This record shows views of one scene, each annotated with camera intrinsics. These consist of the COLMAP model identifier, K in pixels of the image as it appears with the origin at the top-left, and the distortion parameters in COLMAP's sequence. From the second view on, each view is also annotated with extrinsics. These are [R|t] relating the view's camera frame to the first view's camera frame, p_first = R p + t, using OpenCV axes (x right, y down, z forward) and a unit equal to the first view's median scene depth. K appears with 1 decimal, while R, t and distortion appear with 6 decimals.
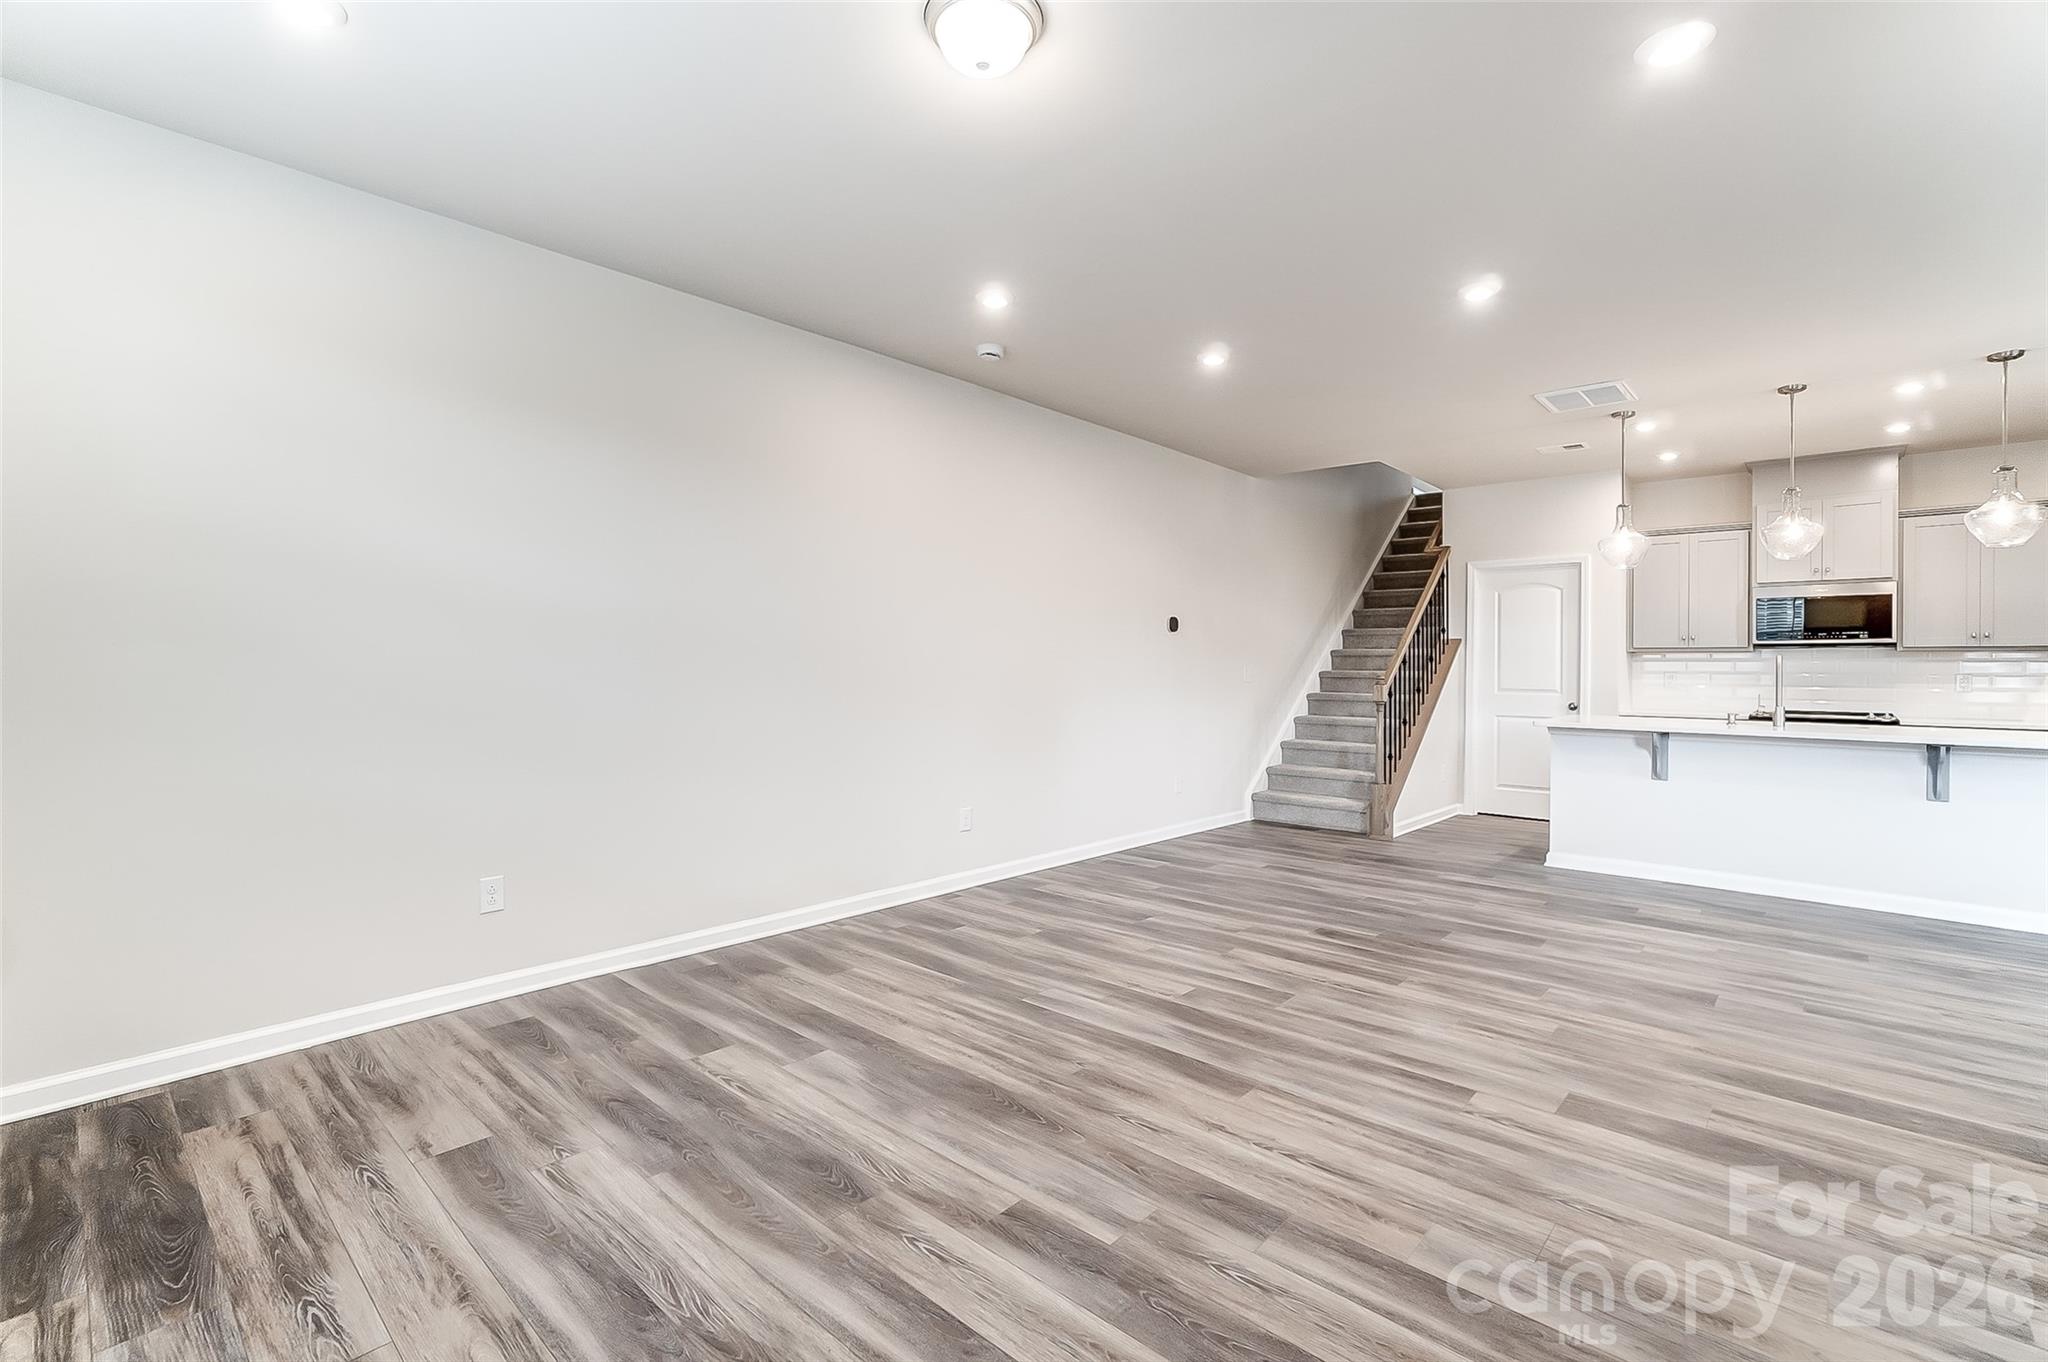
lens RADIAL K [[907.7, 0, 993.3], [0, 907.7, 676.0], [0, 0, 1]] dist [-0.022328, 0.004389]
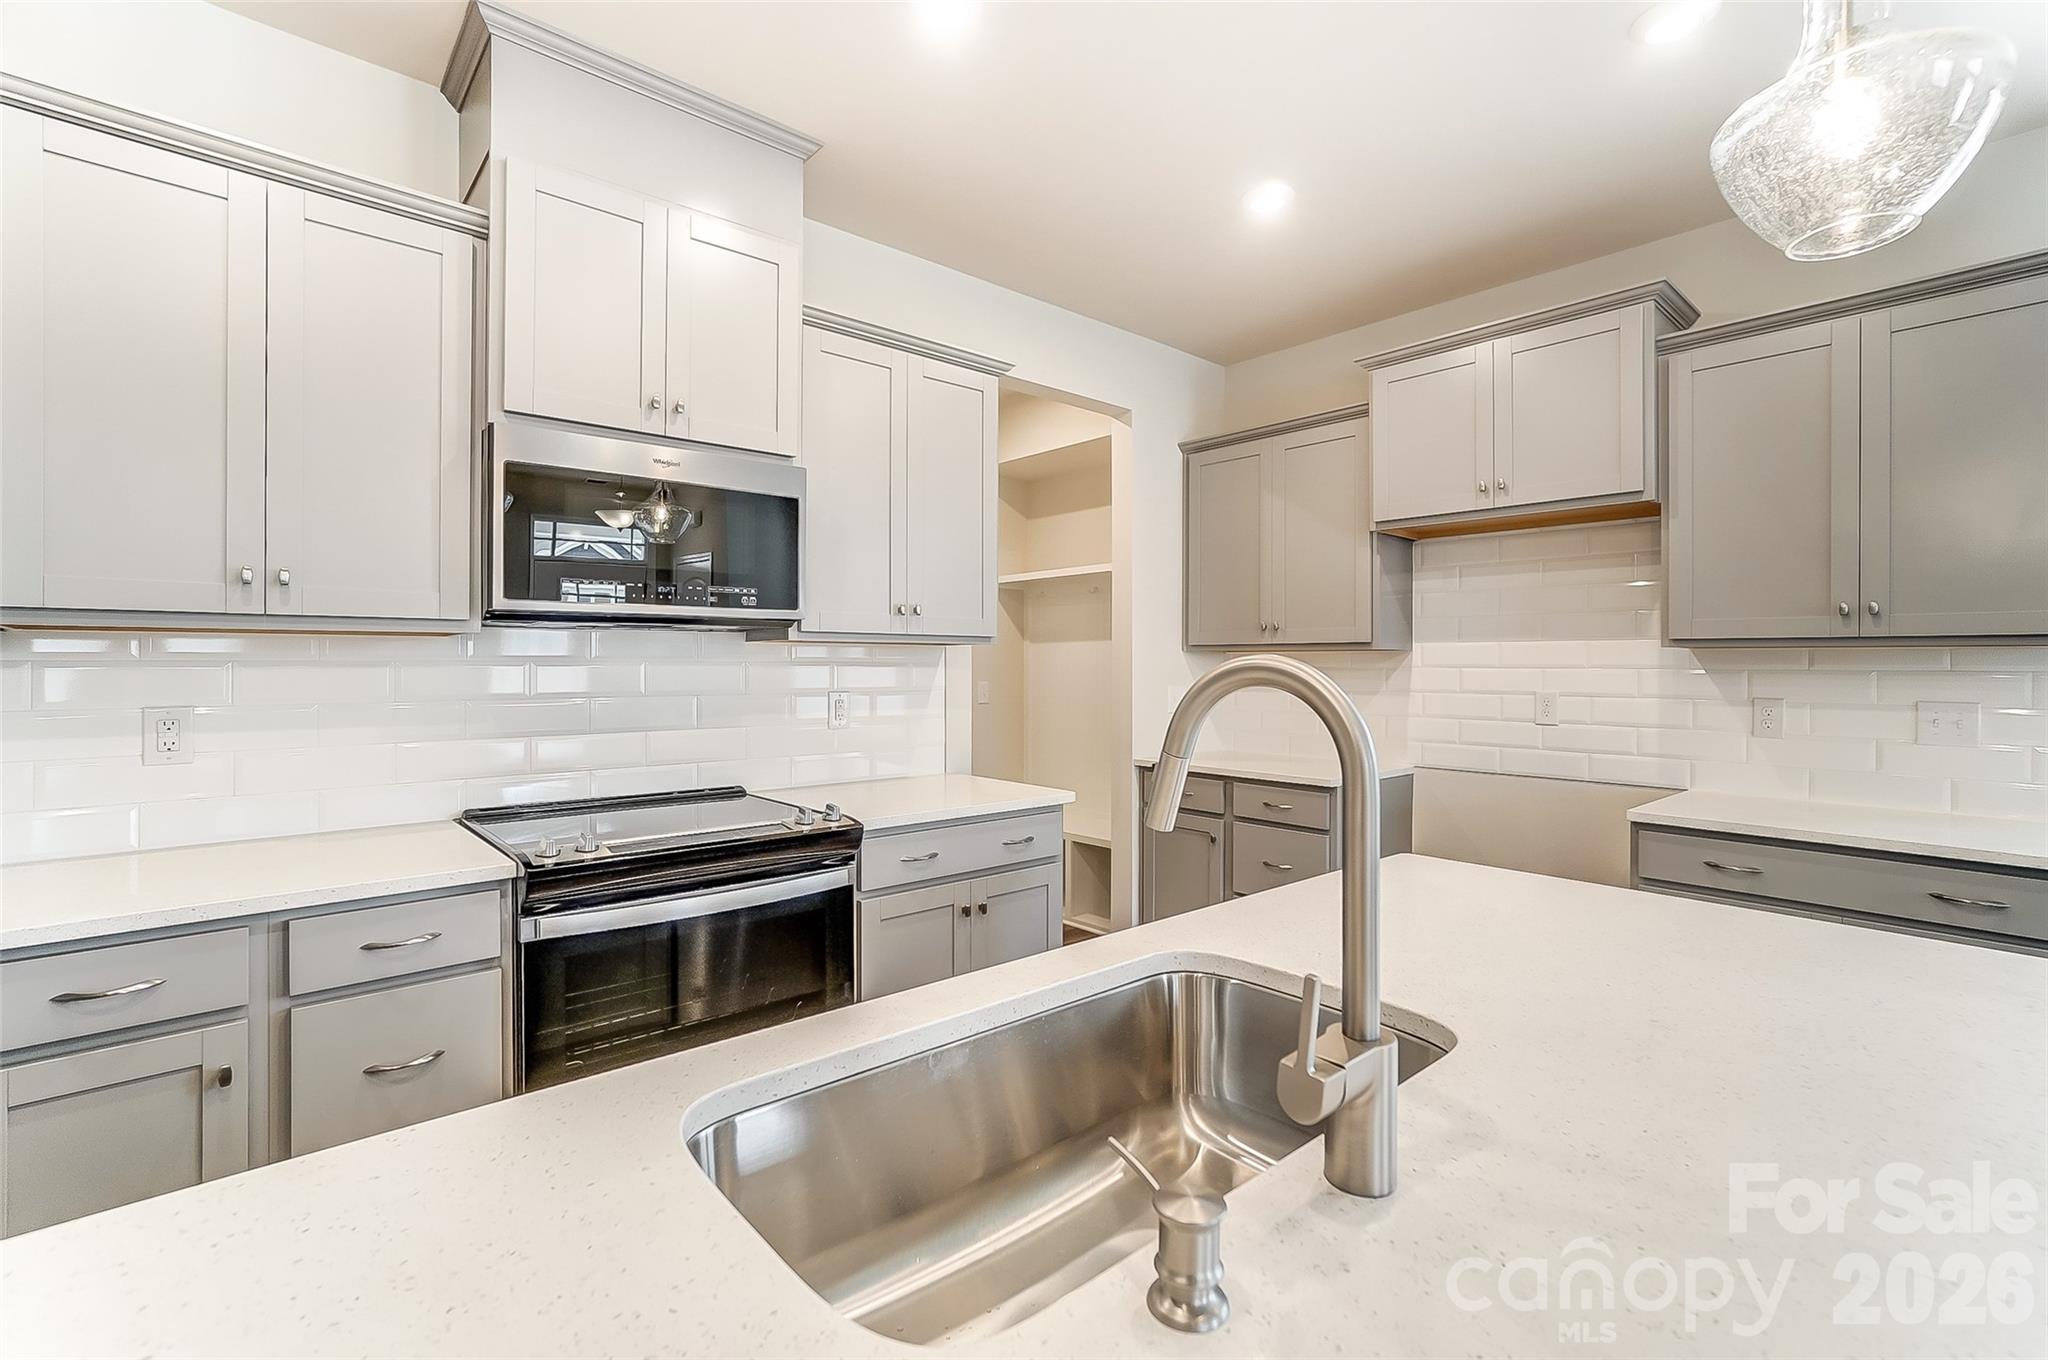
lens RADIAL K [[907.7, 0, 959.5], [0, 907.7, 670.0], [0, 0, 1]] dist [-0.022328, 0.004389]
pose [[0.112435, -0.014831, 0.993548, 1.036701], [0.005087, 0.999884, 0.014350, -0.034567], [-0.993646, 0.003441, 0.112497, 1.502996]]
